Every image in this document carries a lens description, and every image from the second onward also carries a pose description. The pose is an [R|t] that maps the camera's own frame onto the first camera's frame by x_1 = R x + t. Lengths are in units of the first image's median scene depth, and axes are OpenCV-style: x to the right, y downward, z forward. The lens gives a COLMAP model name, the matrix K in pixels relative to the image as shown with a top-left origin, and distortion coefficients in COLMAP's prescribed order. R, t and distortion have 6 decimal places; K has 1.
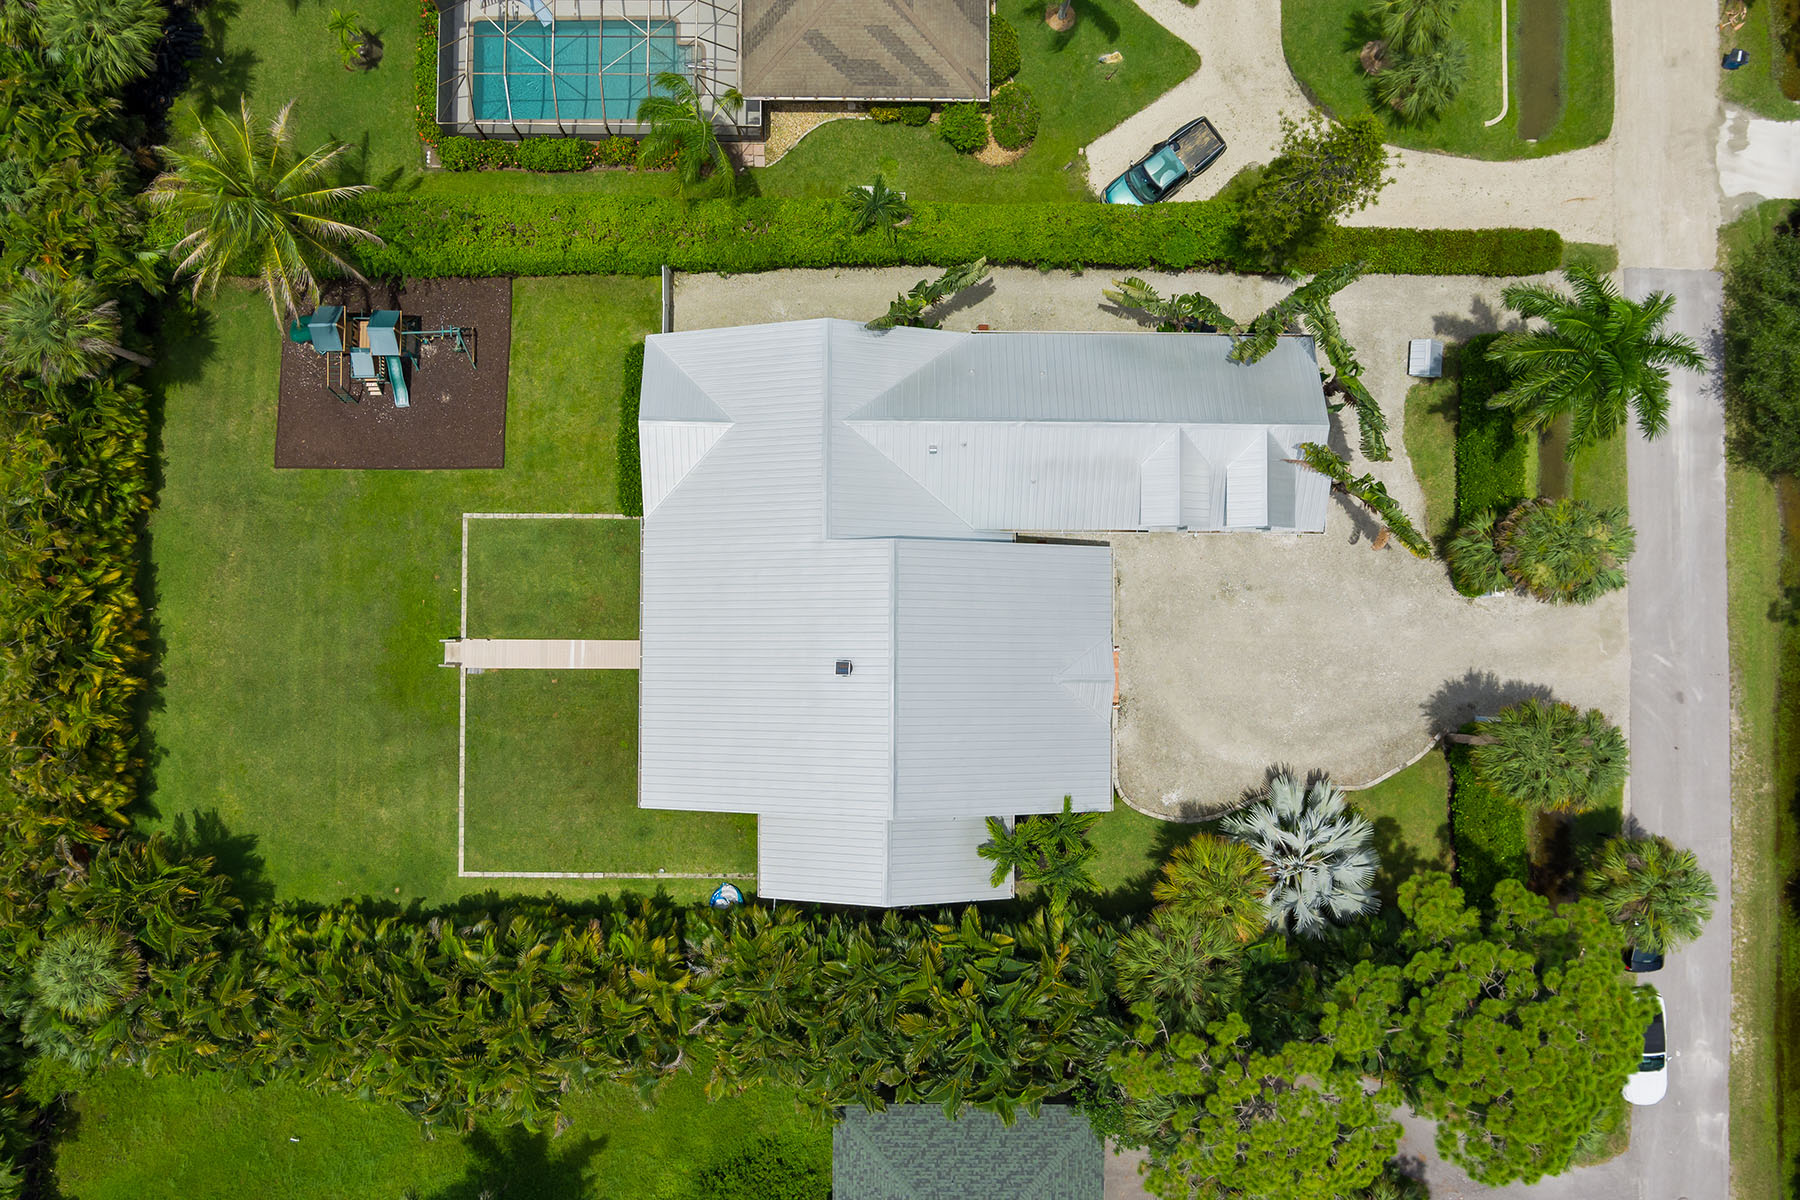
lens RADIAL K [[1755.1, 0, 892.2], [0, 1755.1, 599.8], [0, 0, 1]] dist [-0.050096, 0.000000]
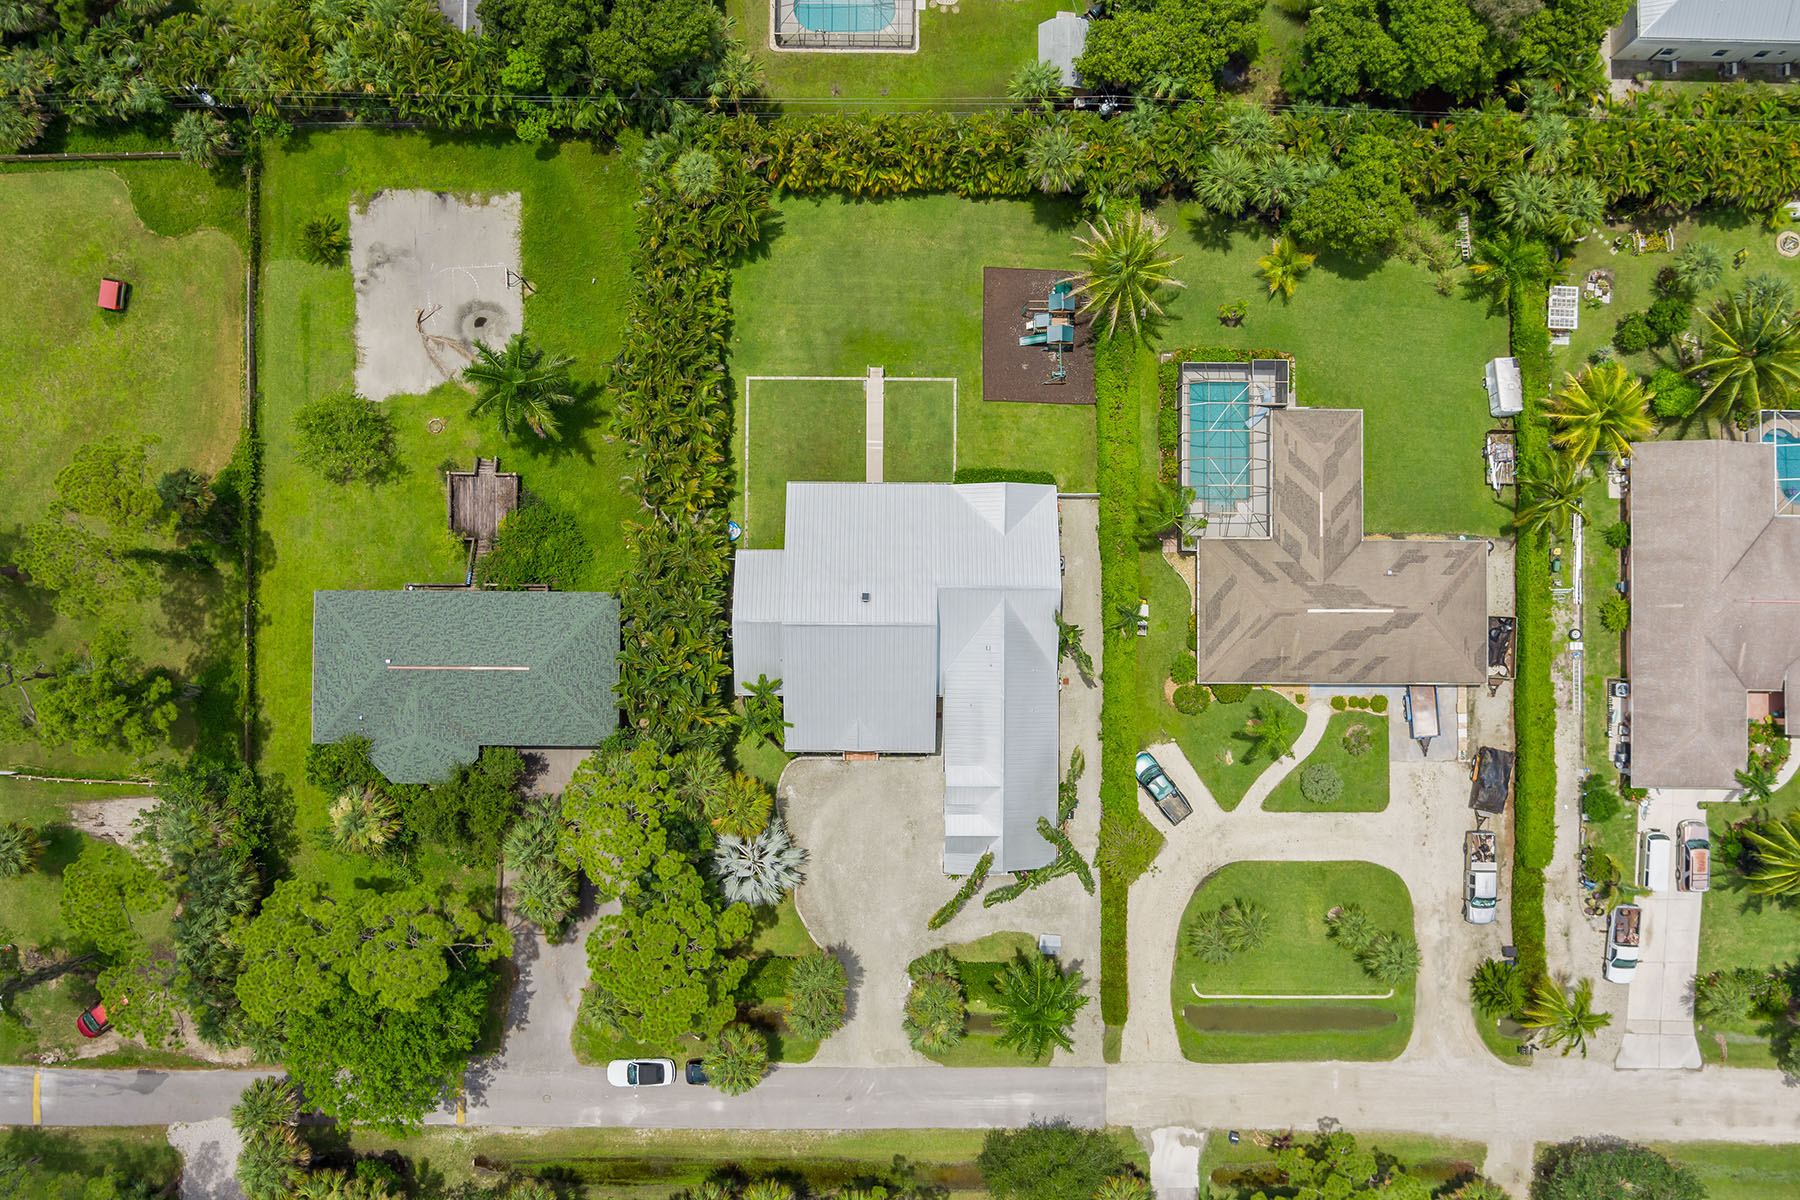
lens RADIAL K [[1755.1, 0, 899.5], [0, 1755.1, 601.7], [0, 0, 1]] dist [-0.050096, 0.000000]
pose [[0.000267, 0.998950, -0.045817, 0.054903], [-0.999543, 0.001651, 0.030178, -0.046269], [0.030222, 0.045788, 0.998494, -0.735576]]
